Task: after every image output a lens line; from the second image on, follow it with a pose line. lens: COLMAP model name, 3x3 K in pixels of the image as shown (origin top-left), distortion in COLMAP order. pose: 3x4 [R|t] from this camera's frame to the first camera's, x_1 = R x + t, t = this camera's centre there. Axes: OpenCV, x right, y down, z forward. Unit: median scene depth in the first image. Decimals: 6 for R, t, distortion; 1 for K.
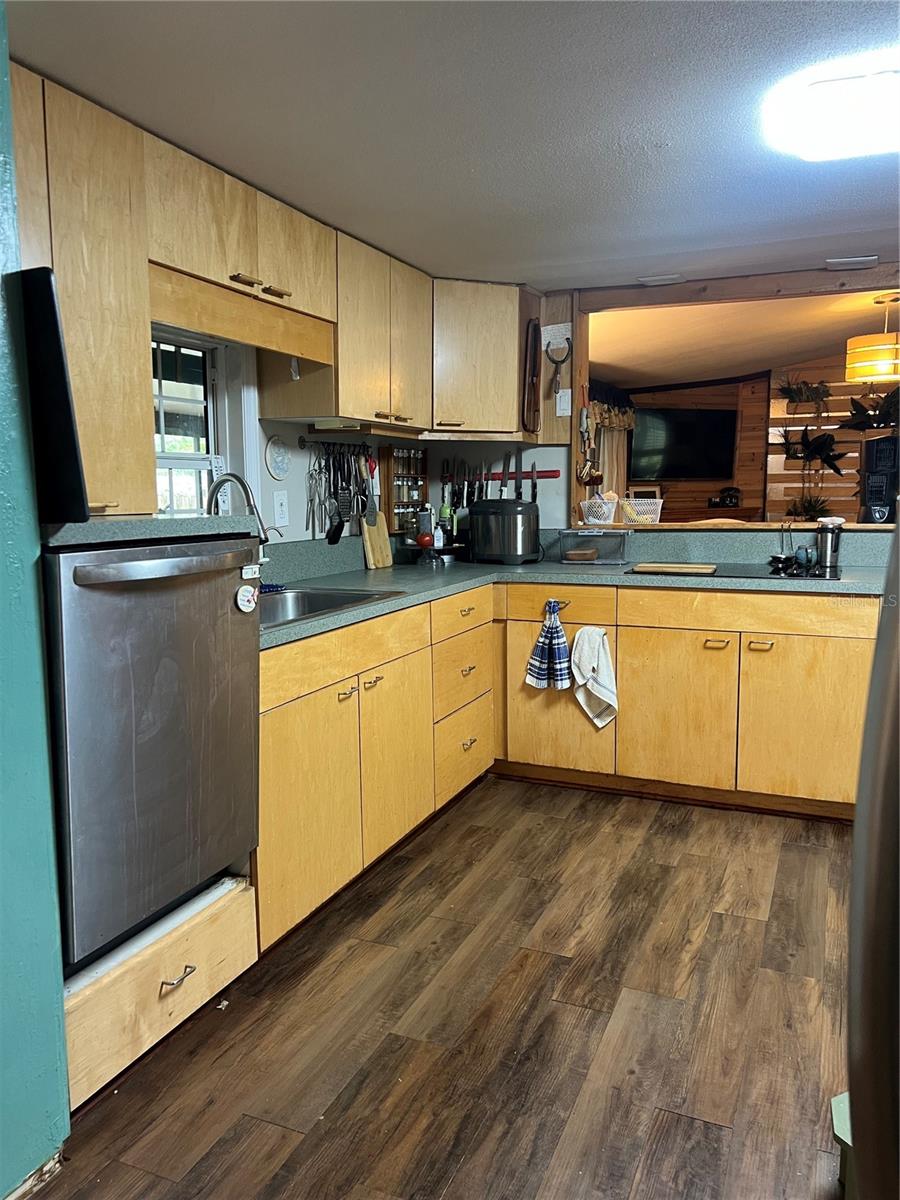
lens RADIAL K [[894.8, 0, 450.0], [0, 894.8, 600.0], [0, 0, 1]] dist [0.054116, -0.063544]
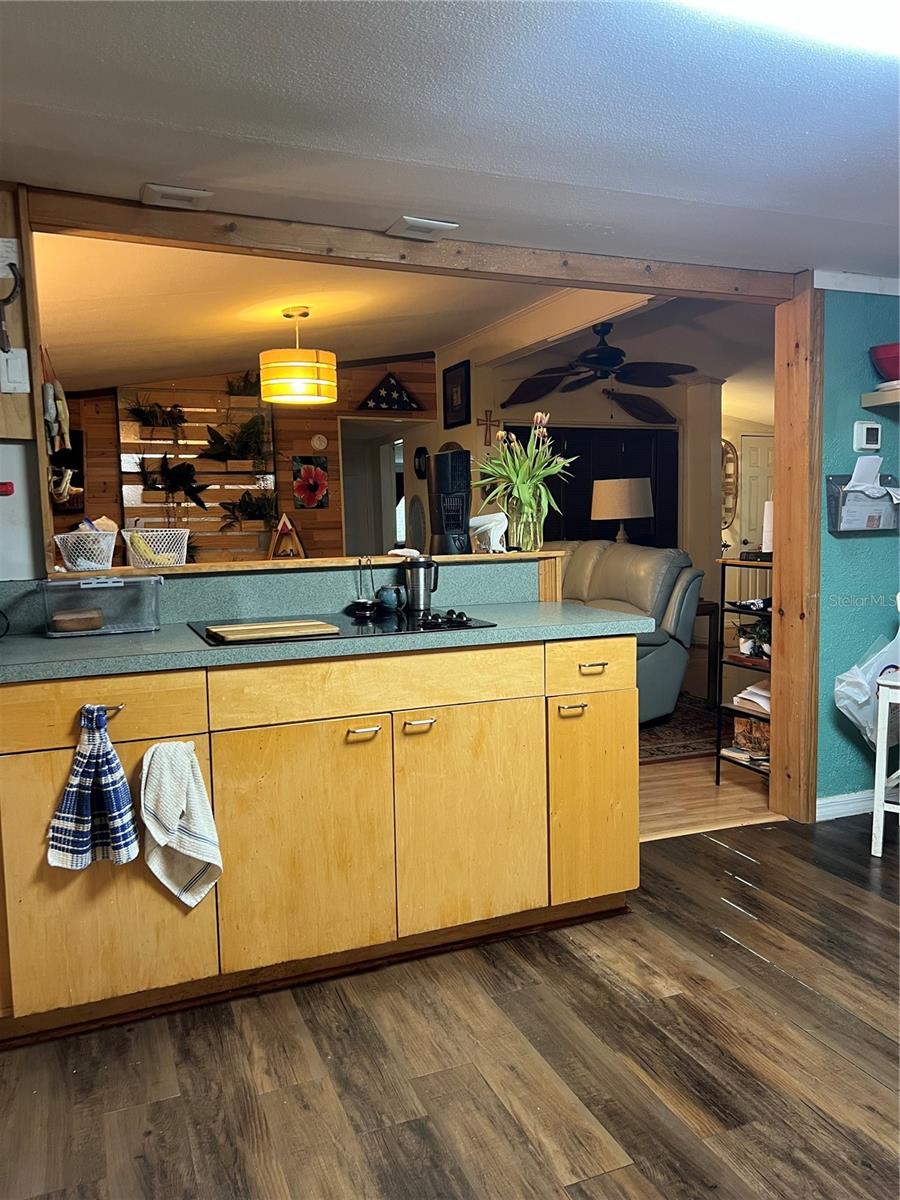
lens RADIAL K [[894.8, 0, 450.0], [0, 894.8, 600.0], [0, 0, 1]] dist [0.054116, -0.063544]
pose [[0.697888, -0.070987, 0.712680, -0.125271], [0.103317, 0.994646, -0.002101, -0.041445], [-0.708716, 0.075098, 0.701486, 0.435261]]
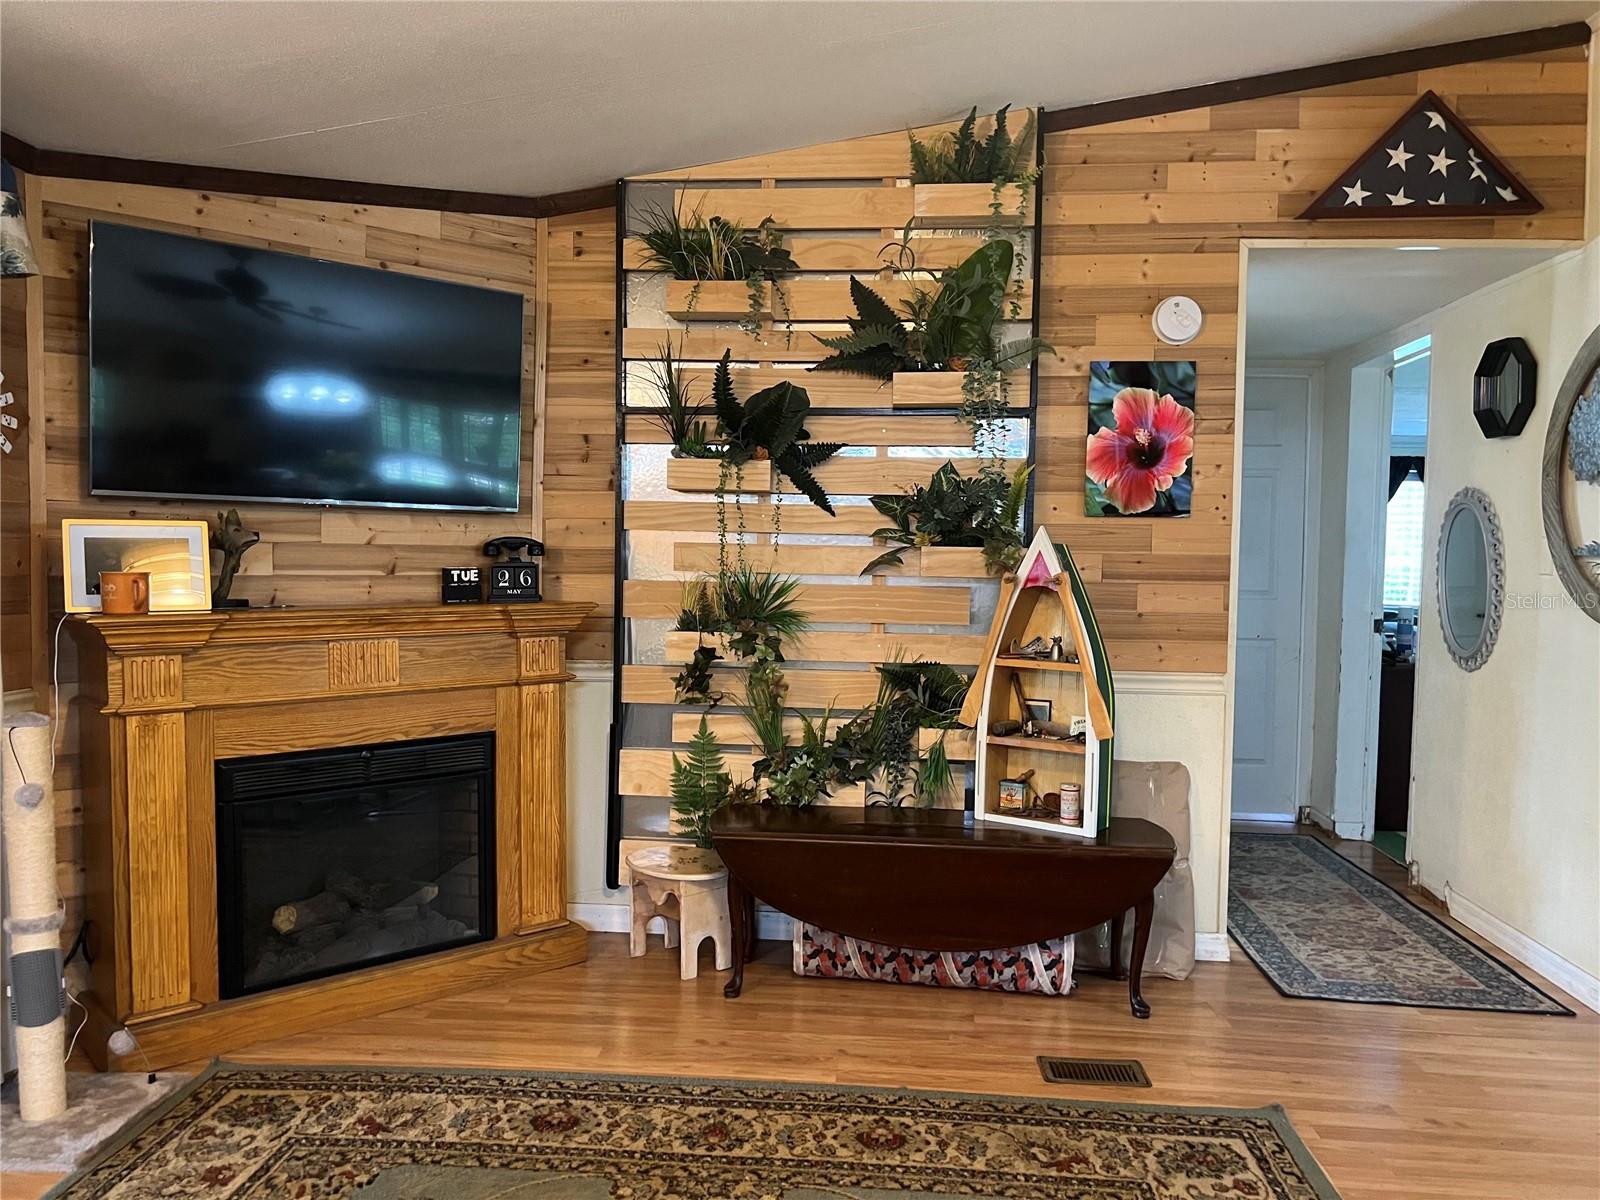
lens RADIAL K [[1196.9, 0, 799.9], [0, 1196.9, 626.3], [0, 0, 1]] dist [0.068805, -0.067247]
pose [[0.946113, 0.000658, 0.323835, 0.659498], [0.018715, 0.998215, -0.056707, -0.167003], [-0.323295, 0.059712, 0.944413, 1.387428]]
